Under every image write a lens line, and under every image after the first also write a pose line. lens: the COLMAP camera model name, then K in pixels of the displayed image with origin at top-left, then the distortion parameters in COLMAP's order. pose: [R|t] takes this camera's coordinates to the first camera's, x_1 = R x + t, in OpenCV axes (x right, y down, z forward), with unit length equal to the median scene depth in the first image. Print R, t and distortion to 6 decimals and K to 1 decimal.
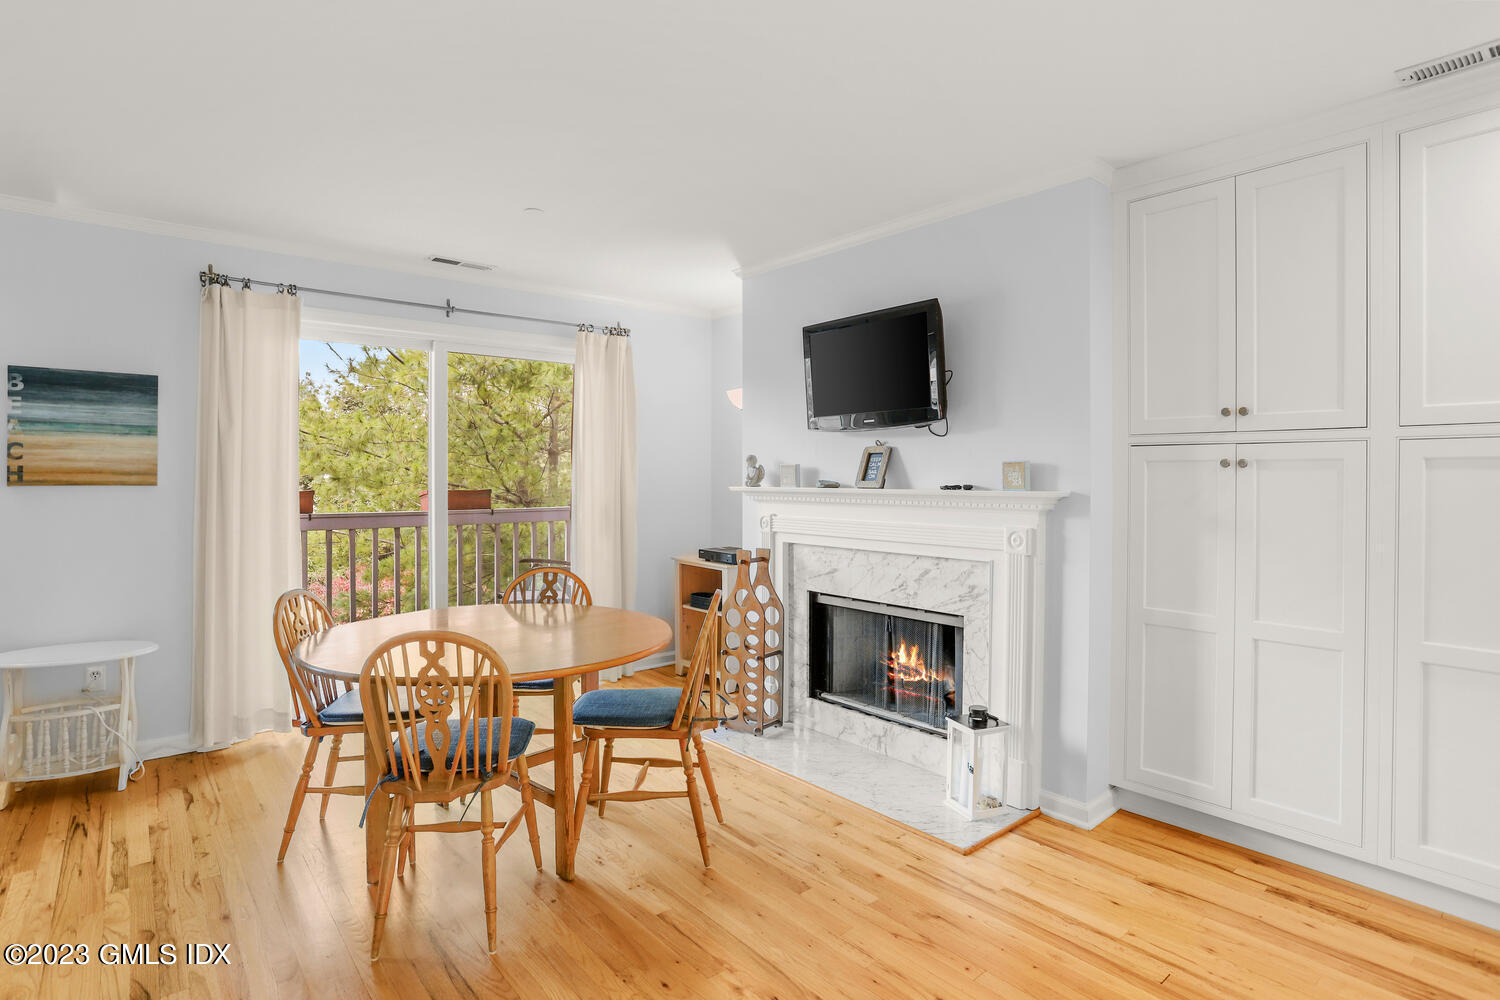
lens RADIAL K [[767.7, 0, 763.1], [0, 767.7, 480.2], [0, 0, 1]] dist [-0.074711, 0.033104]
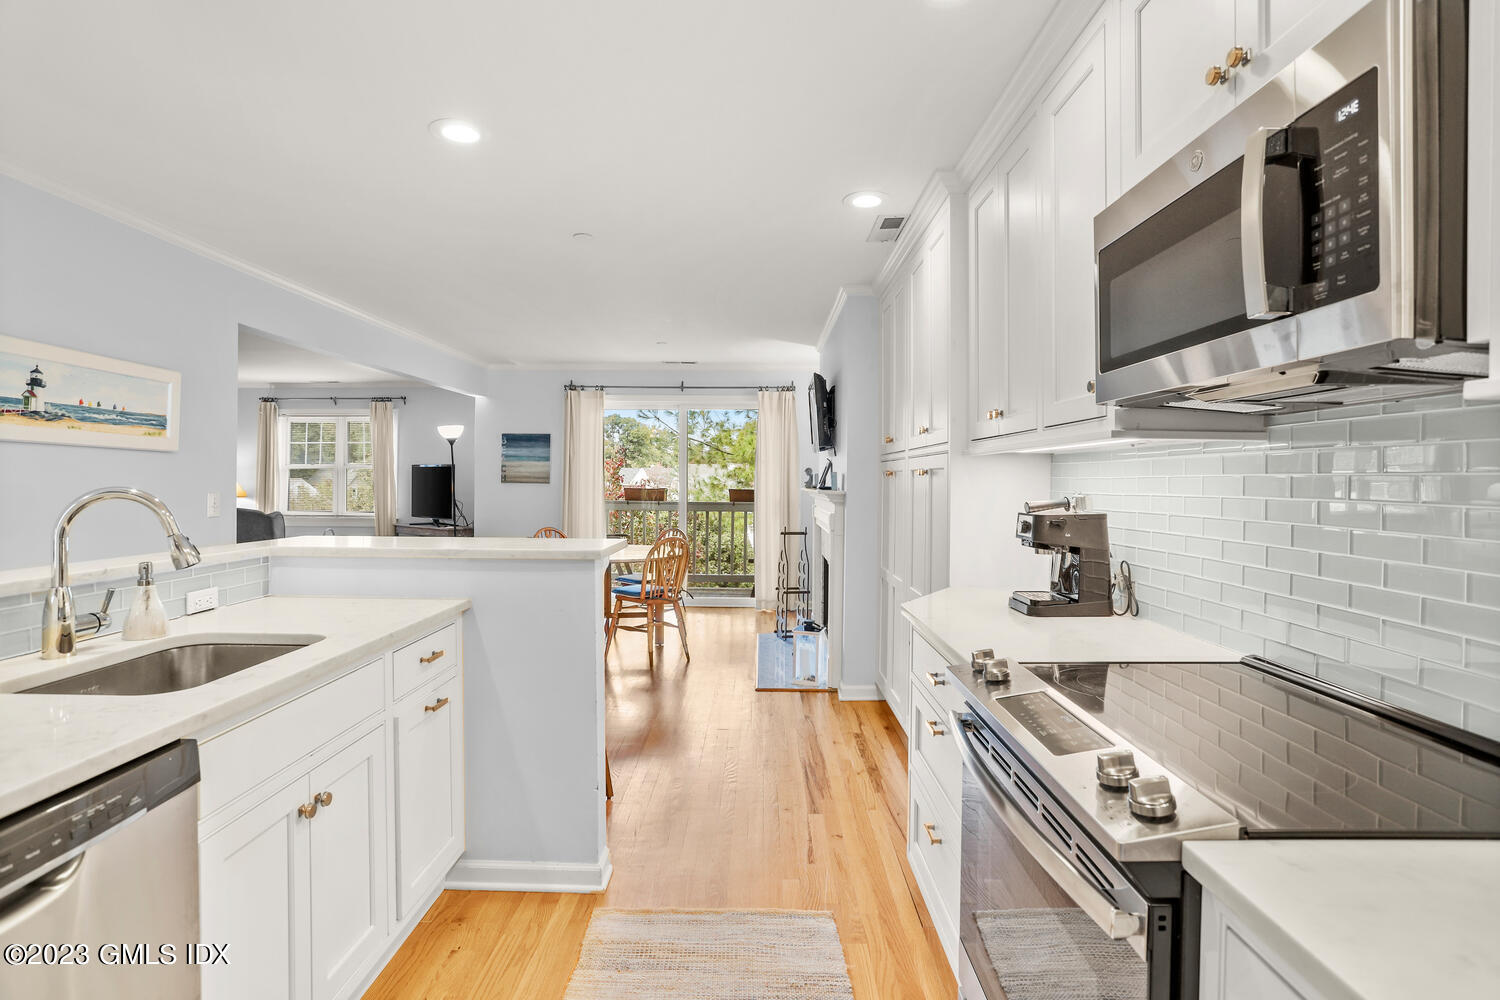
lens RADIAL K [[727.4, 0, 746.8], [0, 727.4, 474.9], [0, 0, 1]] dist [-0.060791, 0.024496]
pose [[0.757598, 0.000038, -0.652722, 1.149592], [-0.009434, 0.999896, -0.010891, -0.000257], [0.652653, 0.014409, 0.757520, -0.284492]]
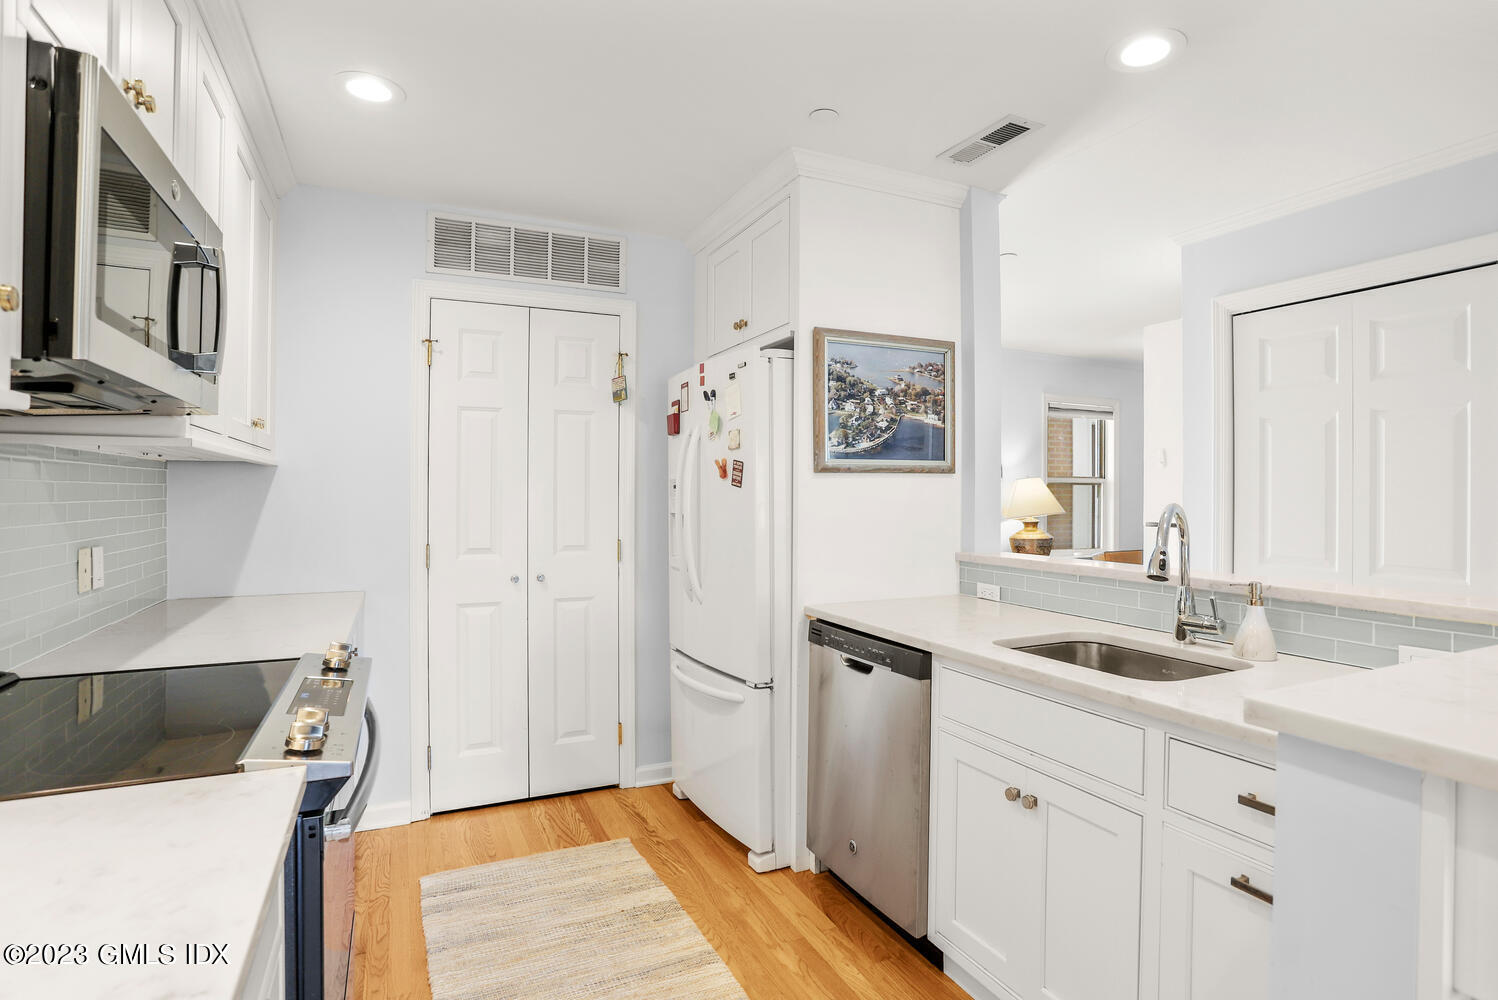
lens RADIAL K [[766.7, 0, 762.1], [0, 766.7, 480.2], [0, 0, 1]] dist [-0.074711, 0.033104]
pose [[-0.968324, -0.003642, 0.249671, 0.669979], [-0.005787, 0.999952, -0.007858, -0.004067], [-0.249630, -0.009054, -0.968299, 0.454260]]
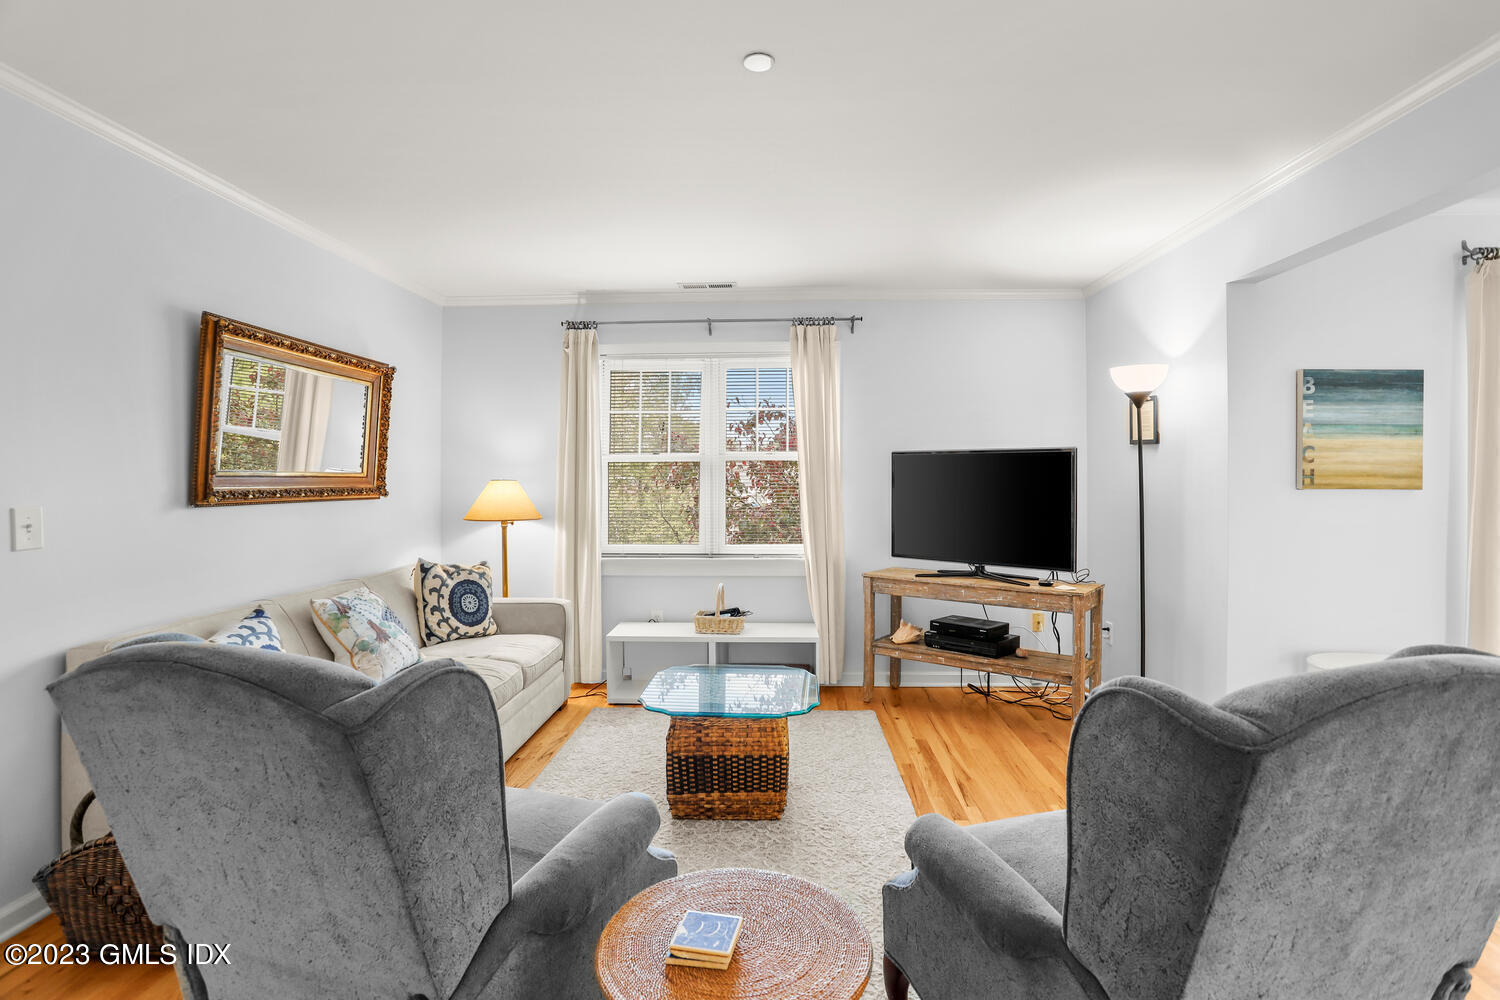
lens RADIAL K [[727.4, 0, 746.8], [0, 727.4, 474.9], [0, 0, 1]] dist [-0.060791, 0.024496]
pose [[0.737109, -0.002754, -0.675768, -0.930279], [-0.002042, 0.999978, -0.006303, -0.004123], [0.675771, 0.006025, 0.737087, -0.224527]]
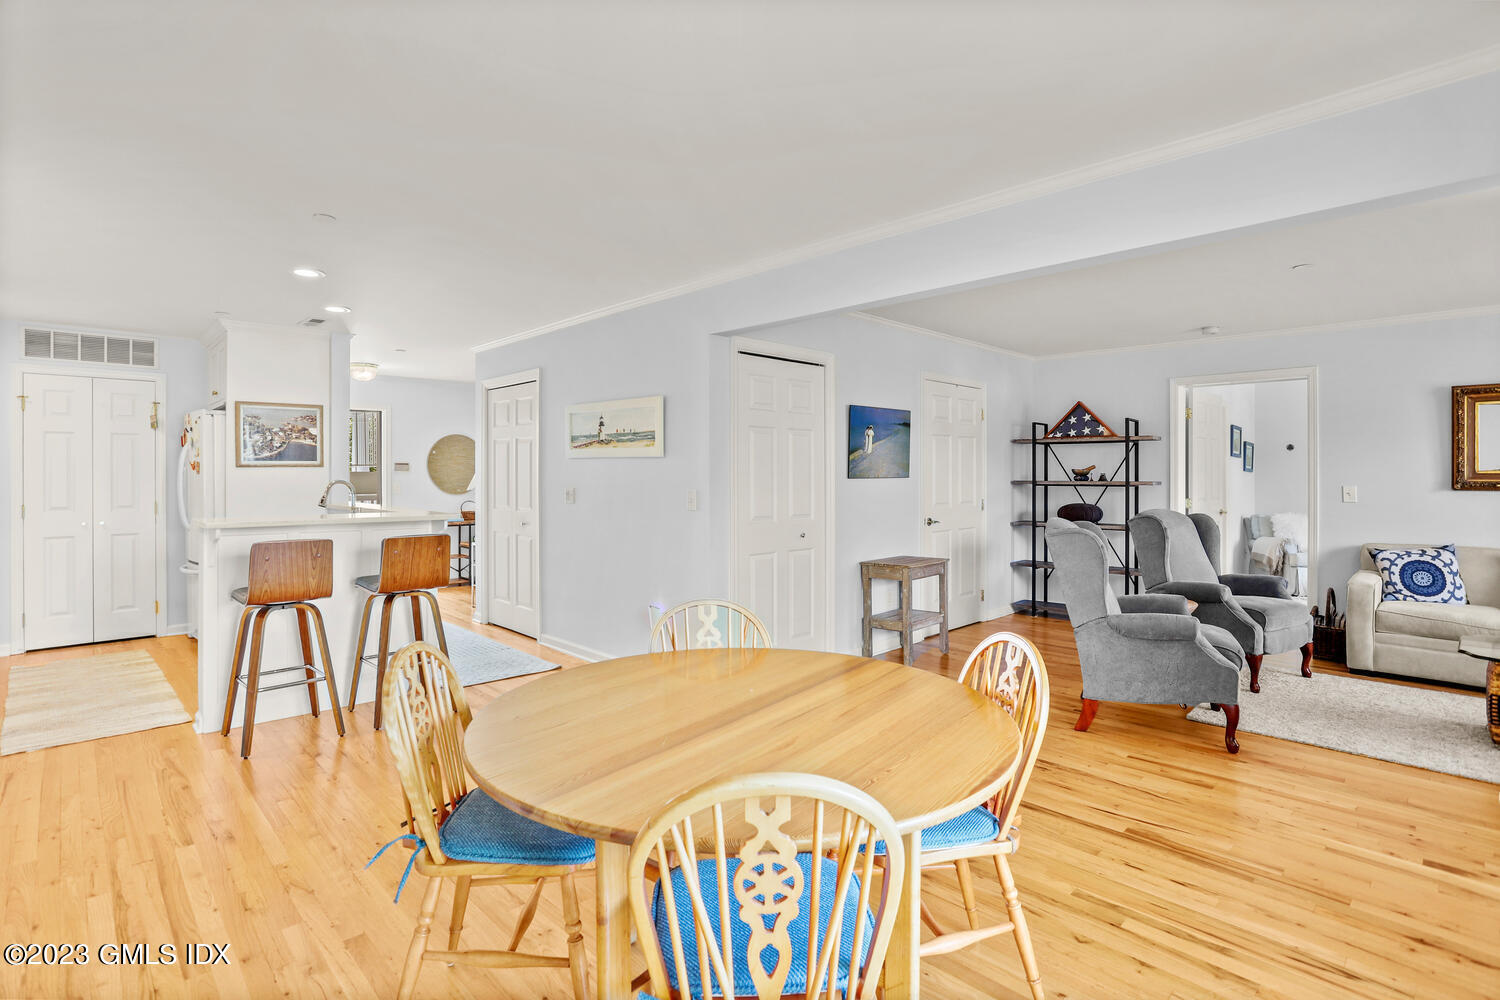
lens RADIAL K [[727.4, 0, 746.8], [0, 727.4, 474.9], [0, 0, 1]] dist [-0.060791, 0.024496]
pose [[-0.997942, -0.000743, -0.064119, -0.264137], [-0.001038, 0.999989, 0.004566, -0.010427], [0.064115, 0.004623, -0.997932, 1.374853]]
